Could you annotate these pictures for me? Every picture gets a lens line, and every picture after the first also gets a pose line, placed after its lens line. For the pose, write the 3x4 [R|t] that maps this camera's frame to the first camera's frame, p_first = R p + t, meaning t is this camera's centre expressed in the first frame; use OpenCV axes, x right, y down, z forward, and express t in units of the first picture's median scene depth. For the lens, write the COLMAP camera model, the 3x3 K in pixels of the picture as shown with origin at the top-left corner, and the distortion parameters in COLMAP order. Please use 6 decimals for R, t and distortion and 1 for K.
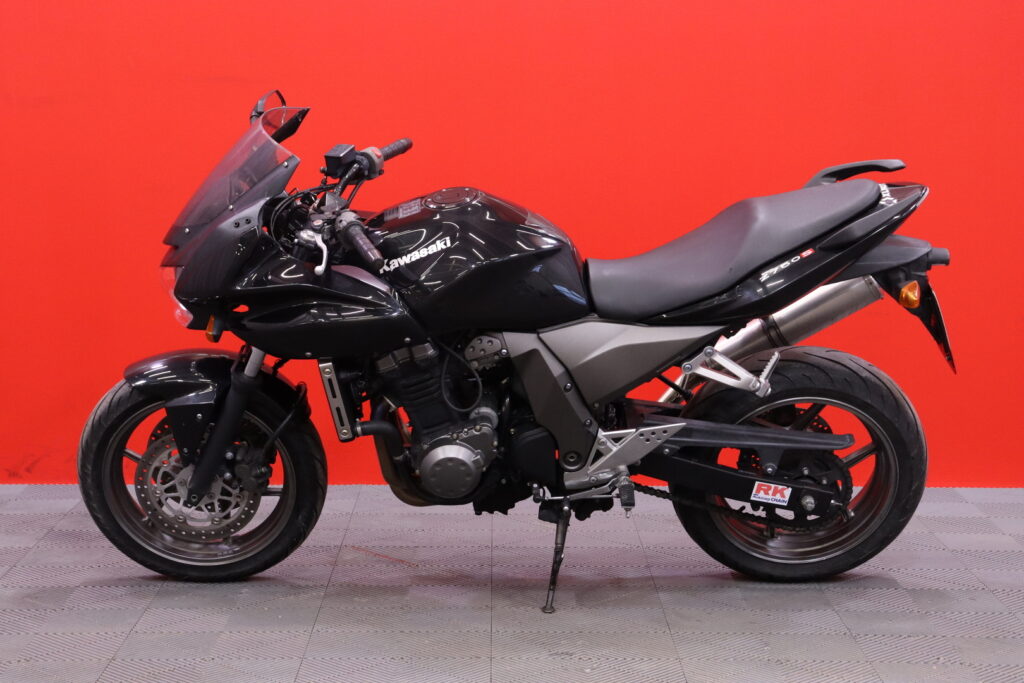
lens RADIAL K [[2013.6, 0, 512.0], [0, 2013.6, 344.2], [0, 0, 1]] dist [0.028547, 0.000000]
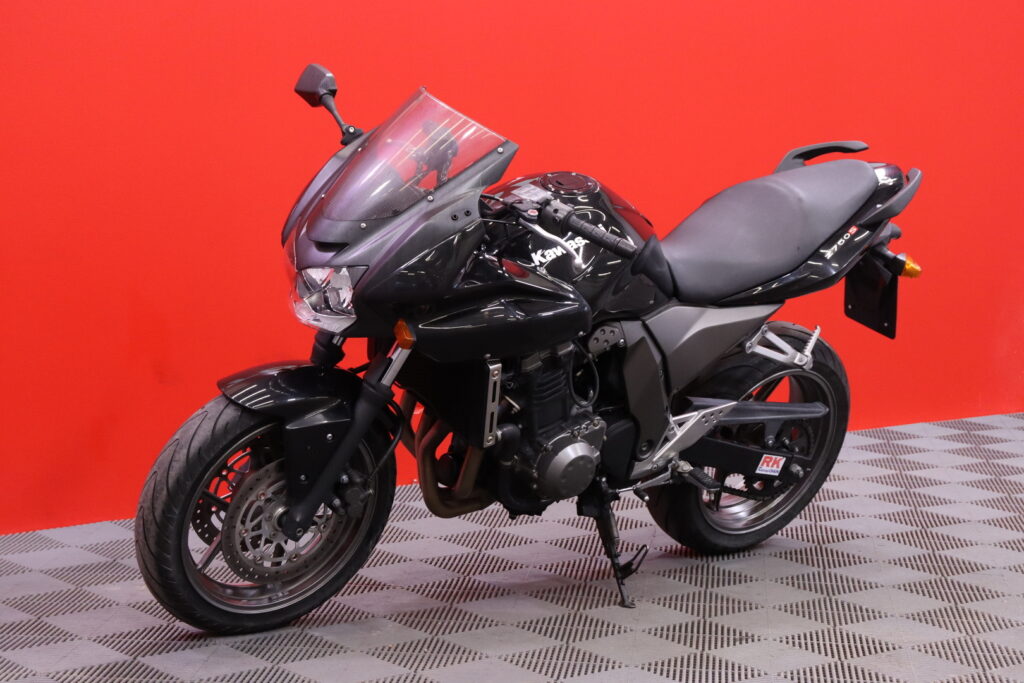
lens RADIAL K [[2366.3, 0, 512.0], [0, 2366.3, 339.3], [0, 0, 1]] dist [0.021918, 0.000000]
pose [[0.759585, -0.058351, 0.647786, -0.767389], [0.056368, 0.998126, 0.023812, -0.026925], [-0.647961, 0.018427, 0.761450, 0.164583]]
